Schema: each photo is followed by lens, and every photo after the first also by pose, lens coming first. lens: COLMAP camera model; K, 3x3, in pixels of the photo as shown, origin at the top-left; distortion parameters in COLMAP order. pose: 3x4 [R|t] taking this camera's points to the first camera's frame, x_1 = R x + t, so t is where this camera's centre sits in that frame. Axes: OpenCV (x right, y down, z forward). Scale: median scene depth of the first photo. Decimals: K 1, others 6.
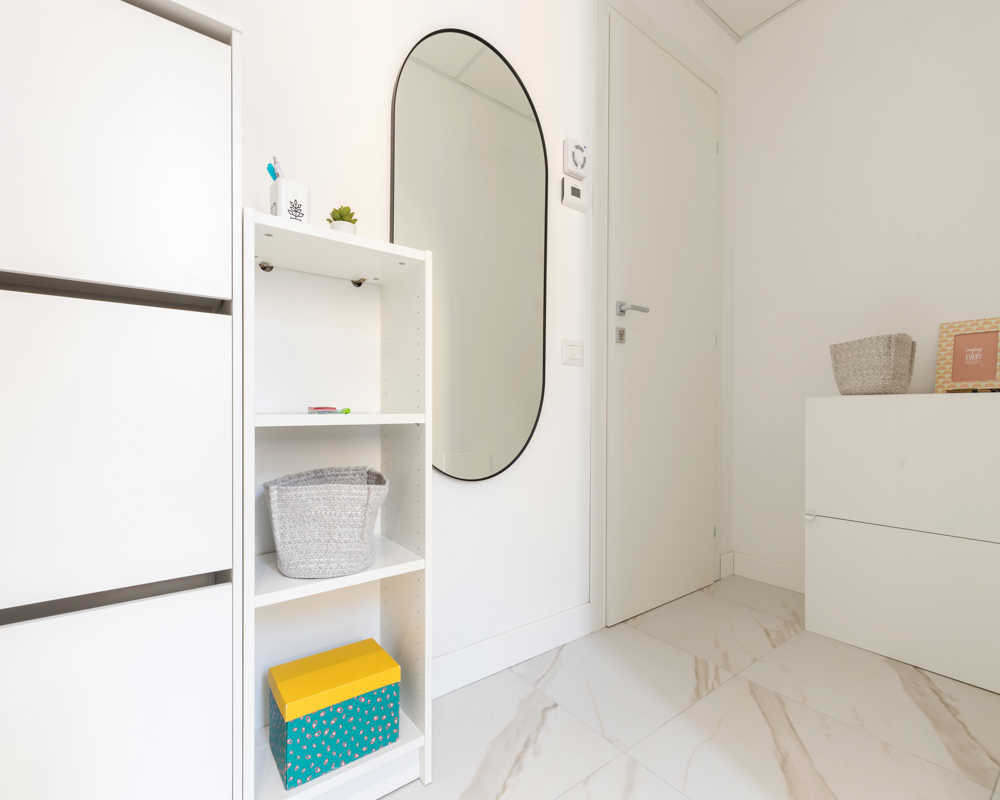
lens RADIAL K [[463.6, 0, 486.4], [0, 463.6, 413.6], [0, 0, 1]] dist [0.002671, -0.000093]
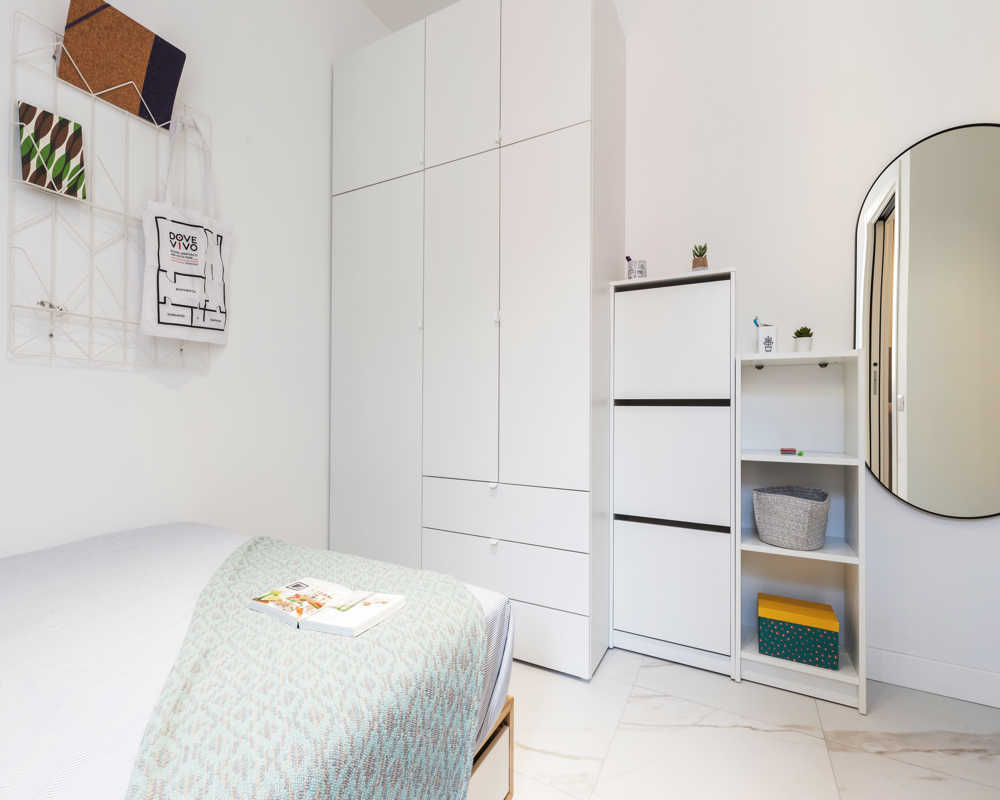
lens RADIAL K [[463.6, 0, 496.8], [0, 463.6, 403.2], [0, 0, 1]] dist [0.002671, -0.000093]
pose [[0.424051, -0.002648, -0.905634, 0.765263], [-0.005651, 0.999969, -0.005570, -0.175751], [0.905621, 0.007480, 0.424023, -0.716958]]
